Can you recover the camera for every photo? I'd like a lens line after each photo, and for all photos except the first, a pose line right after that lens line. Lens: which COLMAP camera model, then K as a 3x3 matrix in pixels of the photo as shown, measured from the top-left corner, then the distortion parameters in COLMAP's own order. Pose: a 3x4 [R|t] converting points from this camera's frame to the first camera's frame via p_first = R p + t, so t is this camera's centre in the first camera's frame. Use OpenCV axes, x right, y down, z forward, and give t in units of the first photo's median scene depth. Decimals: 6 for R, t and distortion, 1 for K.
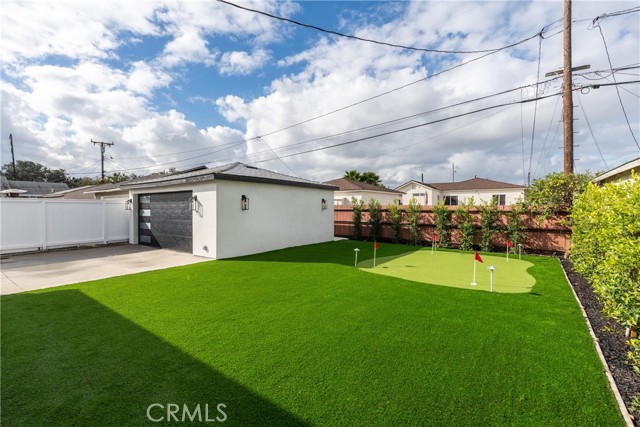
lens RADIAL K [[281.6, 0, 315.3], [0, 281.6, 210.0], [0, 0, 1]] dist [-0.006819, 0.000902]
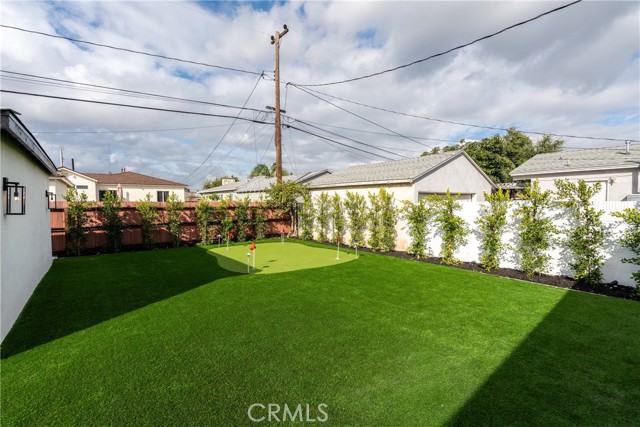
lens RADIAL K [[281.6, 0, 319.1], [0, 281.6, 212.4], [0, 0, 1]] dist [-0.006819, 0.000902]
pose [[0.227352, -0.036675, 0.973122, -0.457606], [0.010698, 0.999324, 0.035164, -0.011601], [-0.973754, 0.002416, 0.227591, 0.420976]]
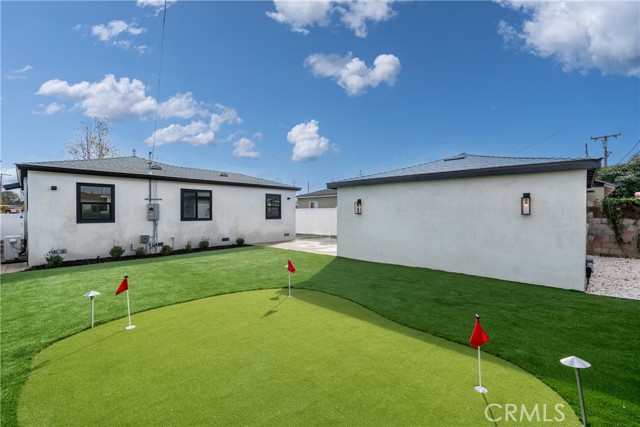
lens RADIAL K [[281.6, 0, 321.1], [0, 281.6, 211.7], [0, 0, 1]] dist [-0.006819, 0.000902]
pose [[-0.103062, 0.001523, -0.994674, 0.684927], [-0.009561, 0.999951, 0.002522, -0.009194], [0.994629, 0.009770, -0.103043, 0.873059]]
